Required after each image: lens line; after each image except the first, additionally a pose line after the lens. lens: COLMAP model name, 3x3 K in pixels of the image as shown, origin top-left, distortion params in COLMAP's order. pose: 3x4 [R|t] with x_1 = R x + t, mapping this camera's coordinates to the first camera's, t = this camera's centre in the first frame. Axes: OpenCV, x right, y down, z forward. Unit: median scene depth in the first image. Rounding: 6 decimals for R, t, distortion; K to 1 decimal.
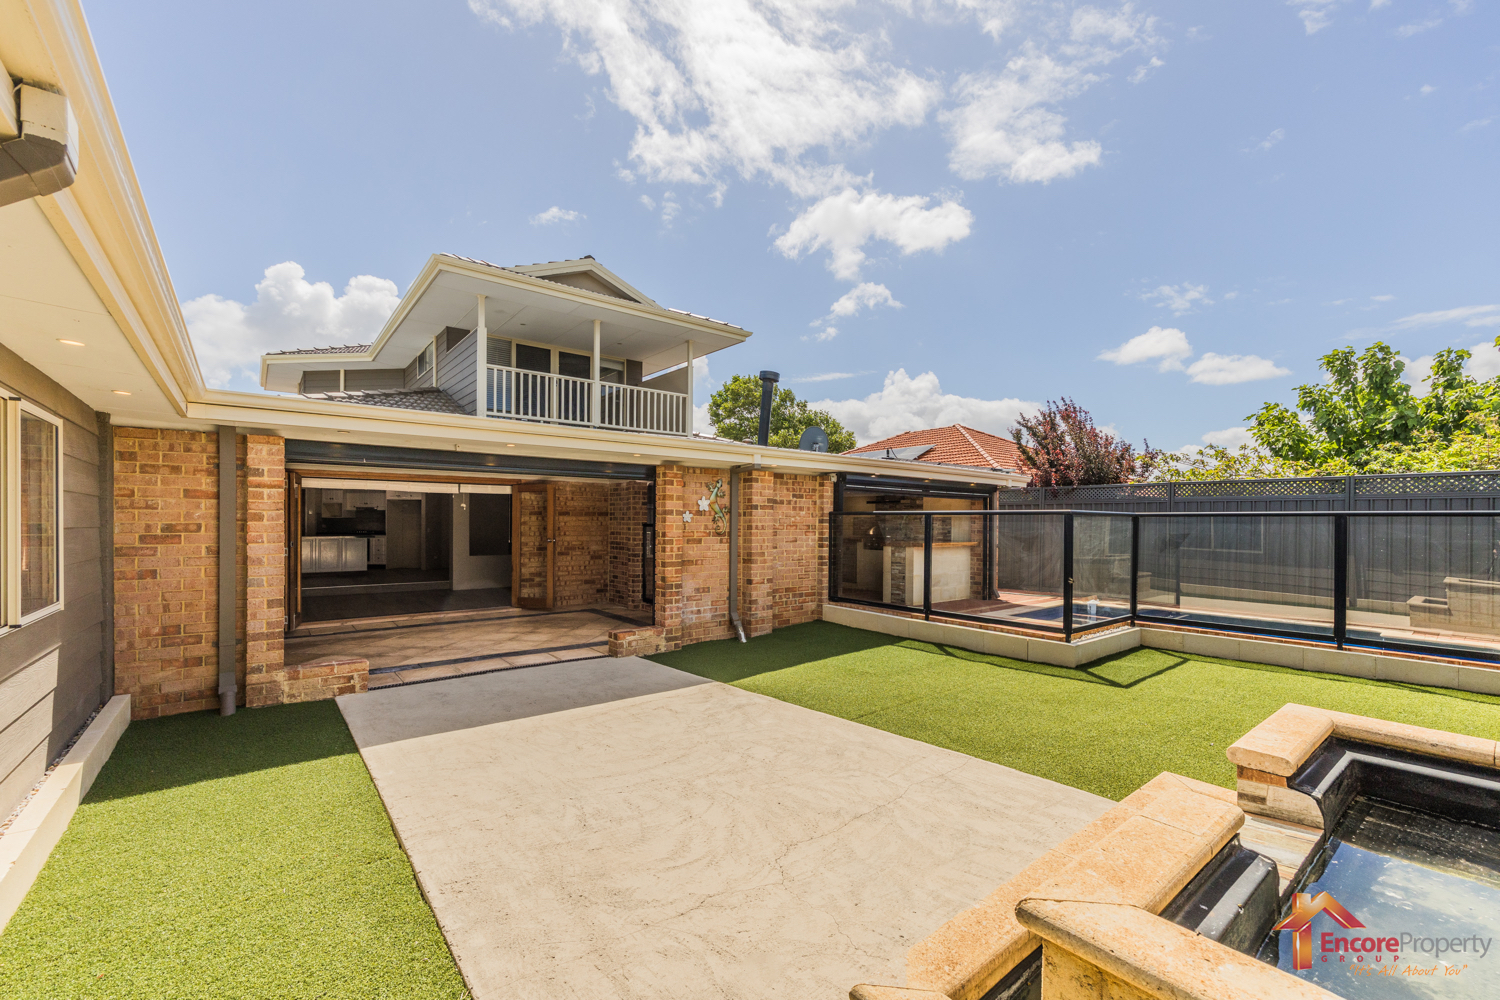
lens RADIAL K [[628.2, 0, 750.0], [0, 628.2, 500.0], [0, 0, 1]] dist [0.000326, -0.000029]
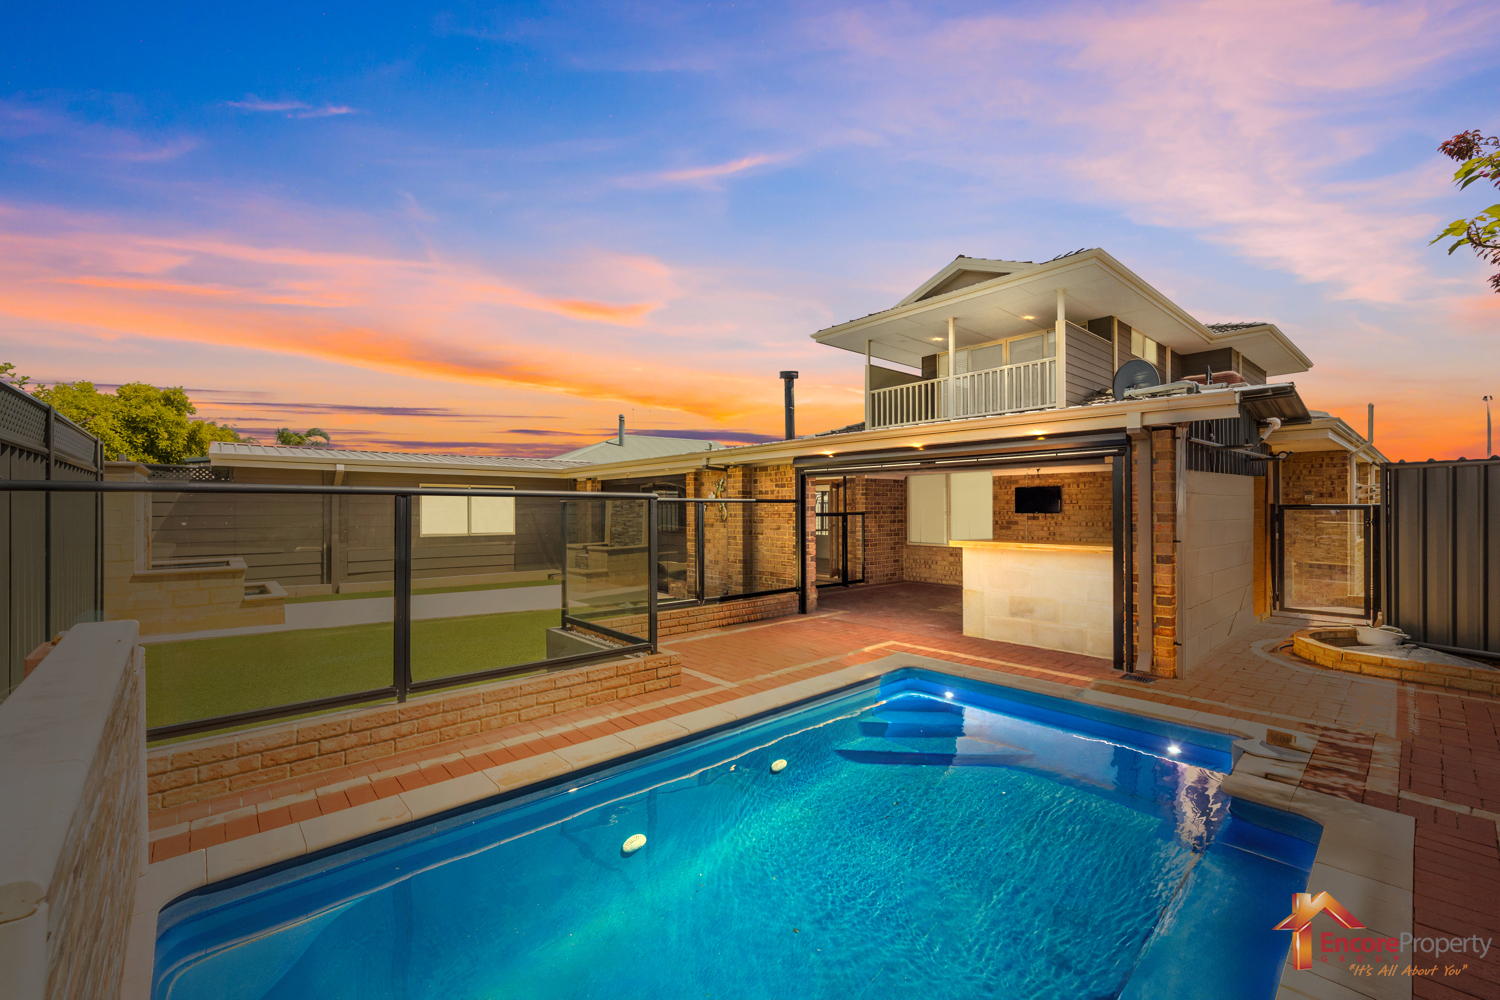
lens RADIAL K [[620.9, 0, 750.0], [0, 620.9, 500.0], [0, 0, 1]] dist [0.000730, 0.000460]
pose [[0.044868, -0.019419, -0.998804, 1.106135], [0.021557, 0.999597, -0.018466, 0.035529], [0.998760, -0.020703, 0.045268, 0.907955]]
